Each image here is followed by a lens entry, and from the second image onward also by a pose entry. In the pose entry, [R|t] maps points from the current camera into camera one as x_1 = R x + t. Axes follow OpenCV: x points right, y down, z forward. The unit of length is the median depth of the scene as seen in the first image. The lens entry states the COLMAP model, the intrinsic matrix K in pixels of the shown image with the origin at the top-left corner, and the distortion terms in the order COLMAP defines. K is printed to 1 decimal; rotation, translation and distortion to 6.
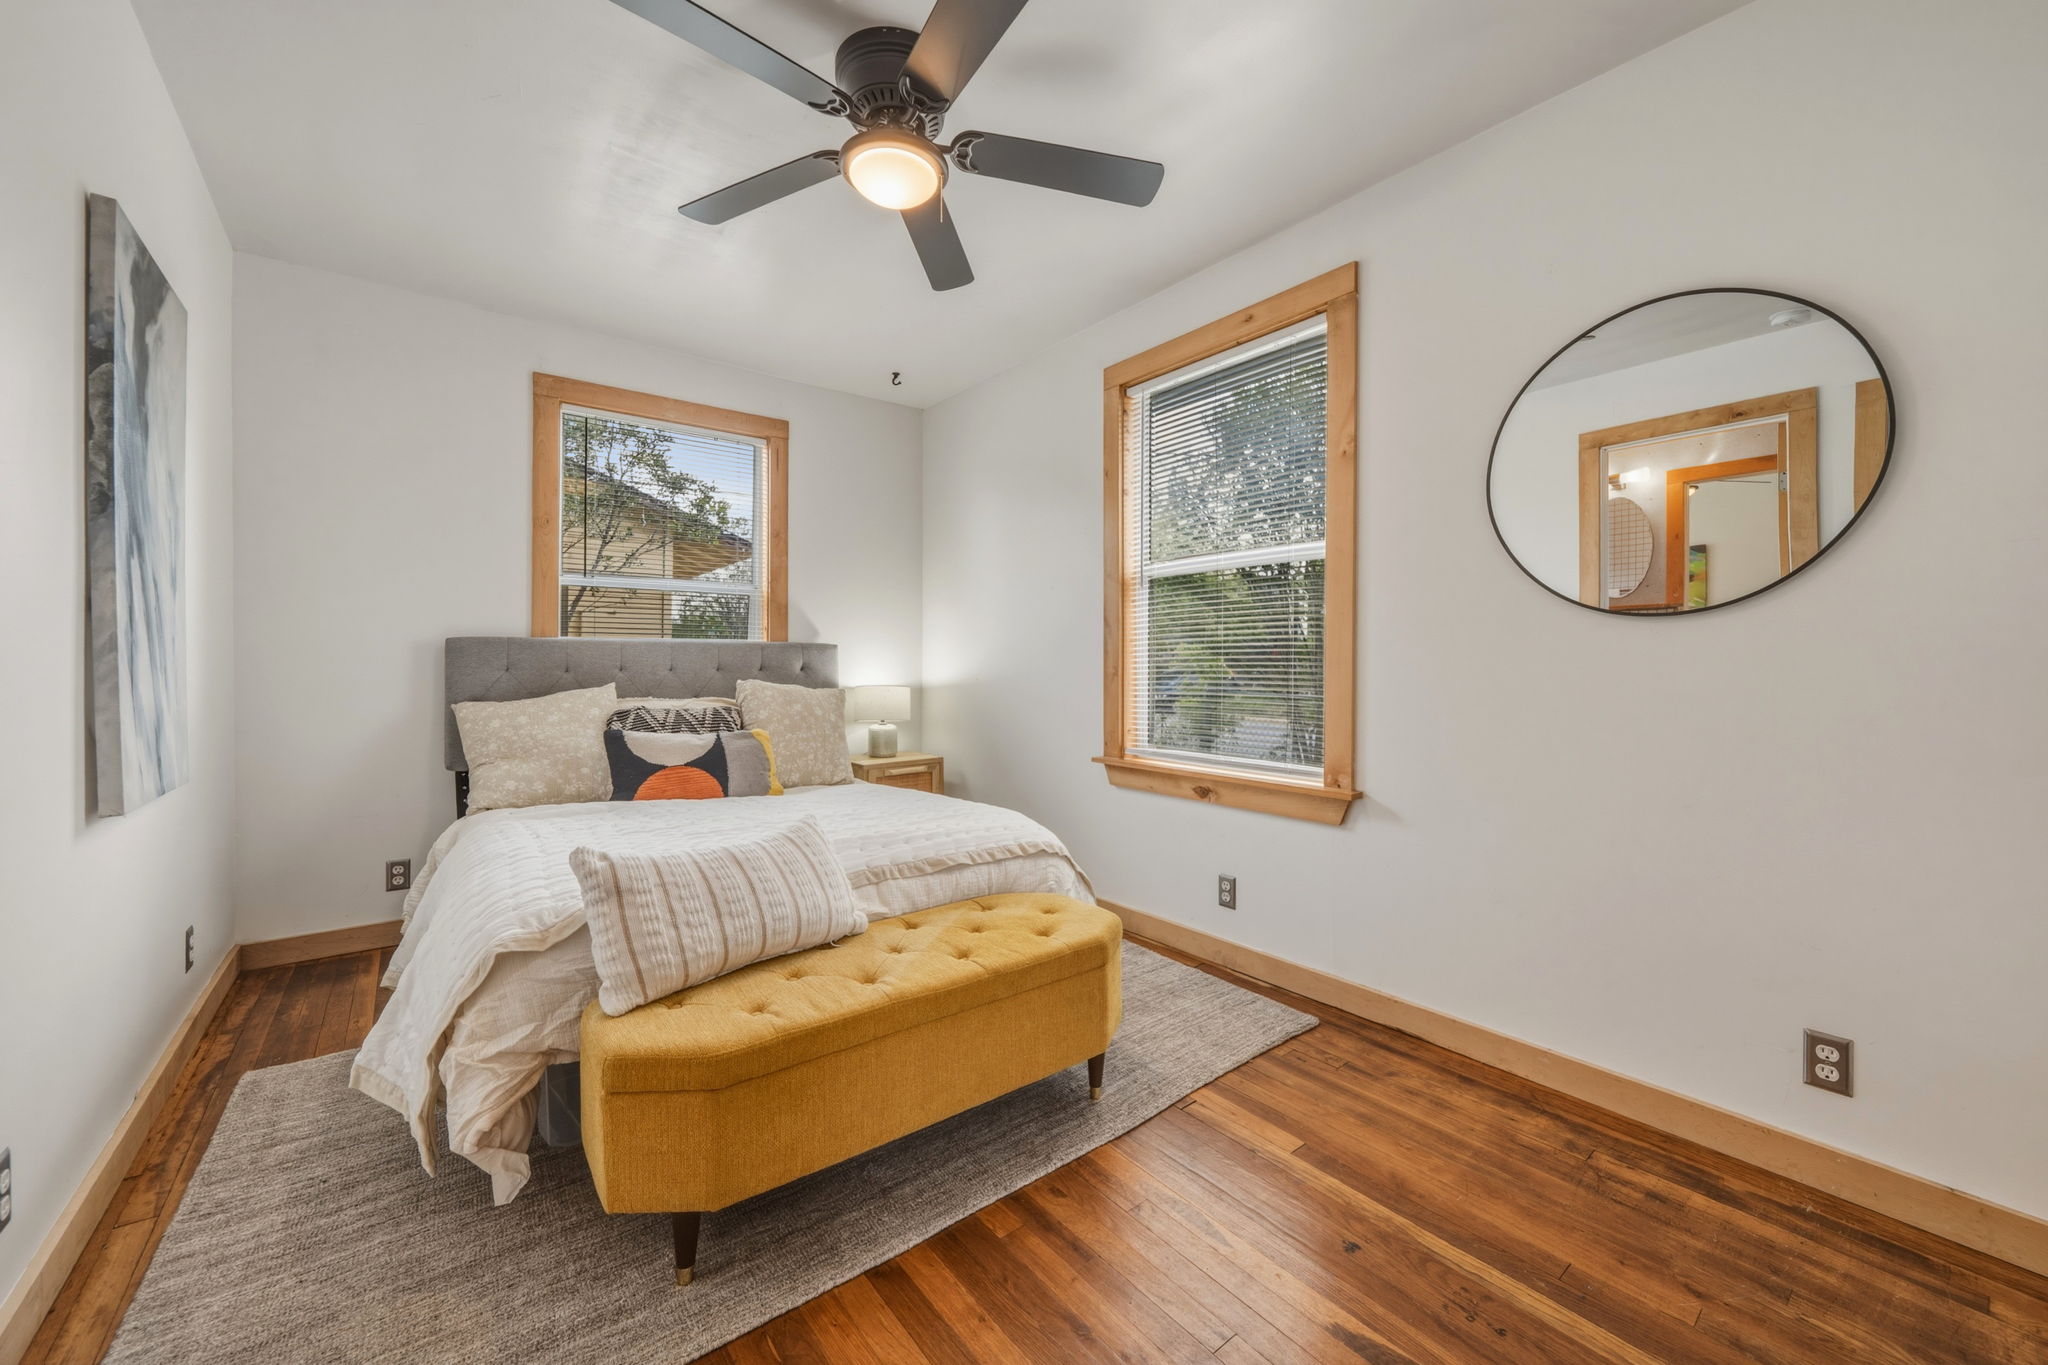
lens RADIAL K [[796.8, 0, 1054.5], [0, 796.8, 664.7], [0, 0, 1]] dist [-0.010224, -0.000350]
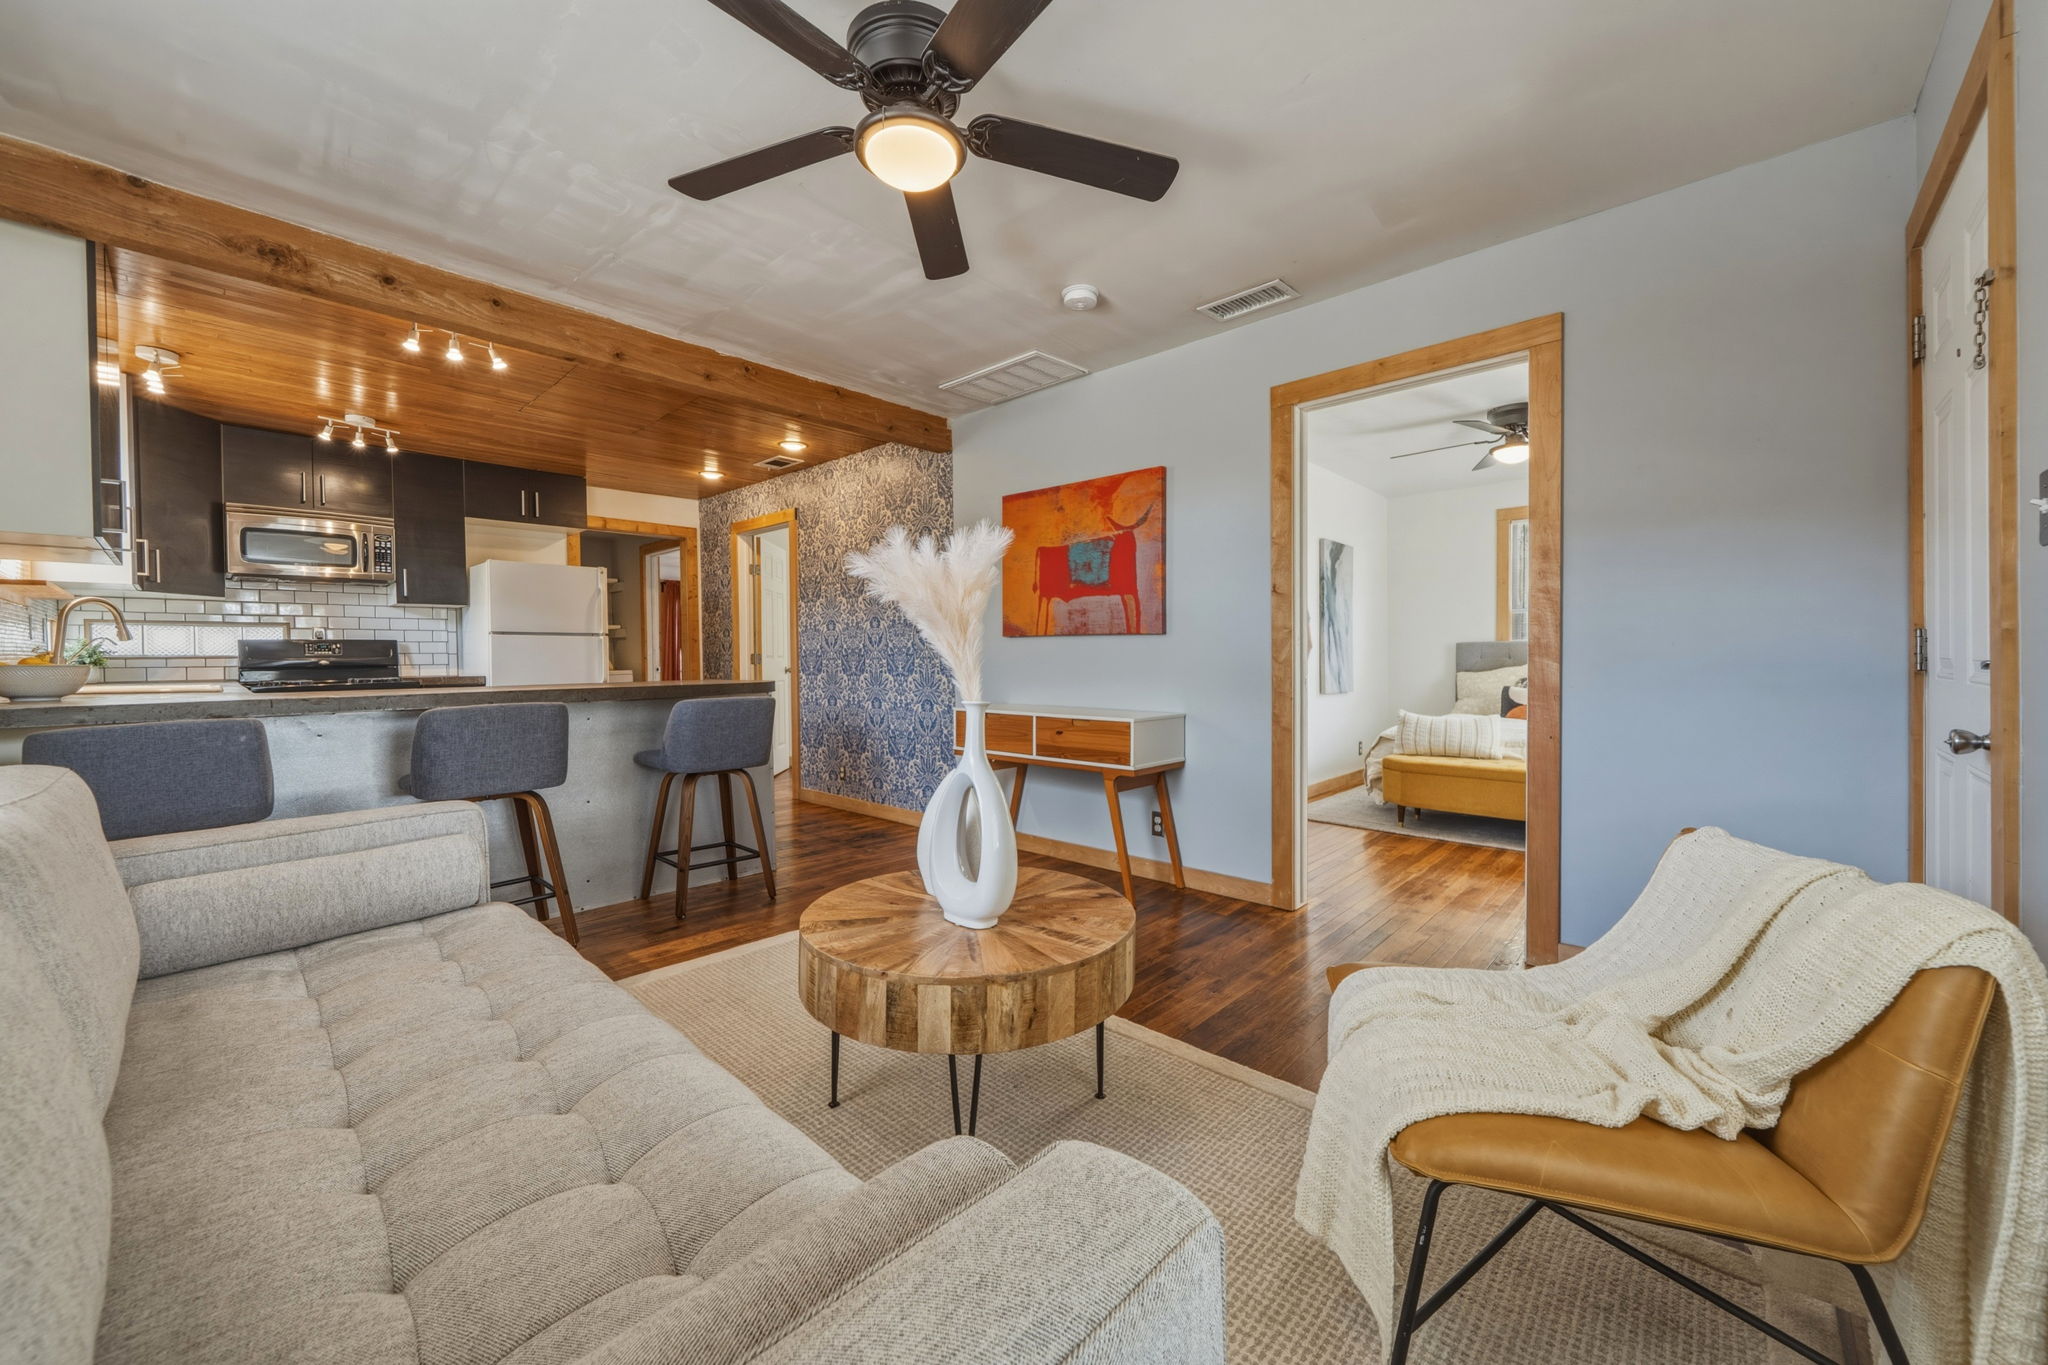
lens RADIAL K [[796.8, 0, 1003.4], [0, 796.8, 672.2], [0, 0, 1]] dist [-0.010224, -0.000350]
pose [[0.119176, 0.012919, -0.992789, 1.607875], [0.002639, 0.999908, 0.013328, 0.017479], [0.992870, -0.004208, 0.119131, -0.672051]]
